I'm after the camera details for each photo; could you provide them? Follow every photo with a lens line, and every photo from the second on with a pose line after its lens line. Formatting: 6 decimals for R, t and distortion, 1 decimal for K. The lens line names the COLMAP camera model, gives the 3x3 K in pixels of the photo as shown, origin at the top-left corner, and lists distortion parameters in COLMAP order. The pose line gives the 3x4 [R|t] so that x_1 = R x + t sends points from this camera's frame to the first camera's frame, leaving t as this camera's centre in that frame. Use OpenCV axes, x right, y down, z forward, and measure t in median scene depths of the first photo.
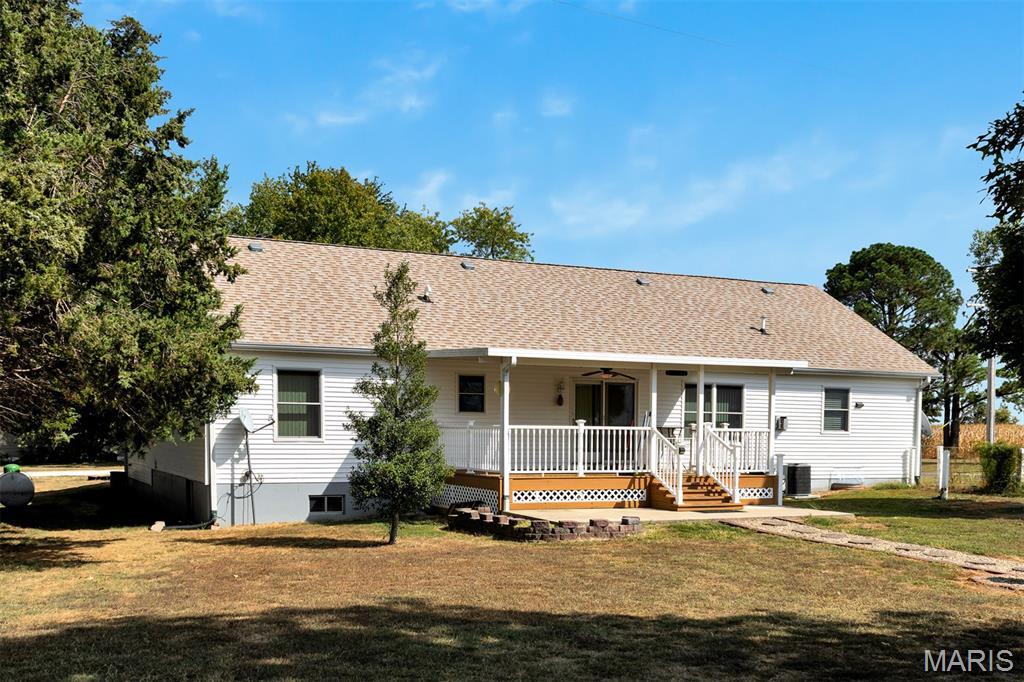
lens RADIAL K [[1108.3, 0, 512.0], [0, 1108.3, 341.0], [0, 0, 1]] dist [0.081661, -0.008946]
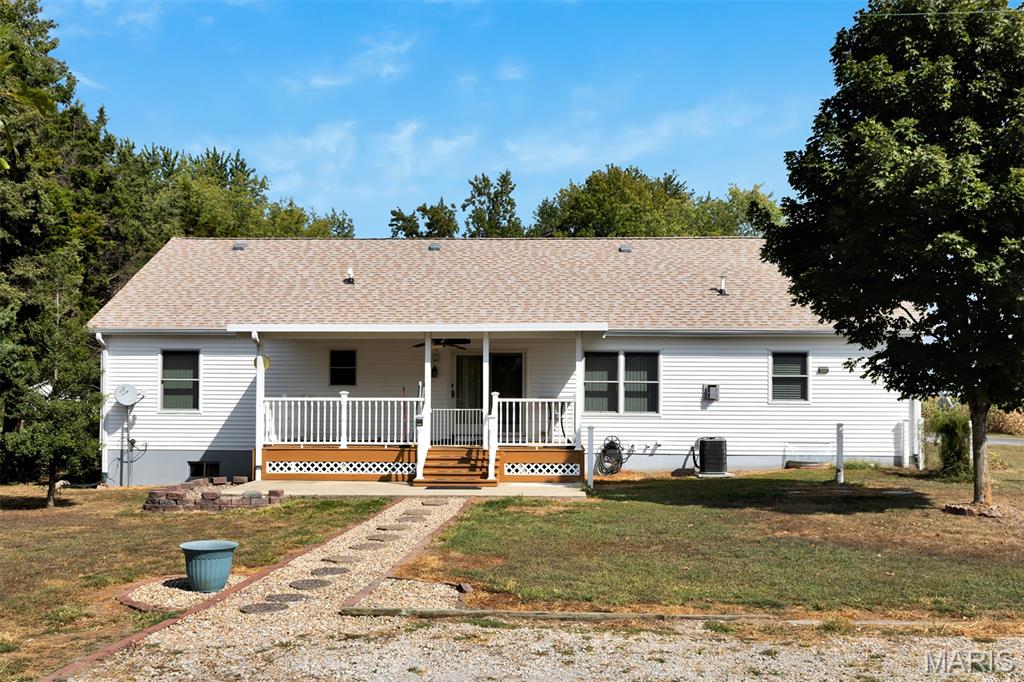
lens RADIAL K [[974.9, 0, 512.0], [0, 974.9, 341.0], [0, 0, 1]] dist [0.003493, 0.003953]
pose [[0.882450, -0.036674, -0.468975, 0.564660], [0.042461, 0.999097, 0.001766, 0.029138], [0.468487, -0.021471, 0.883210, 0.283685]]
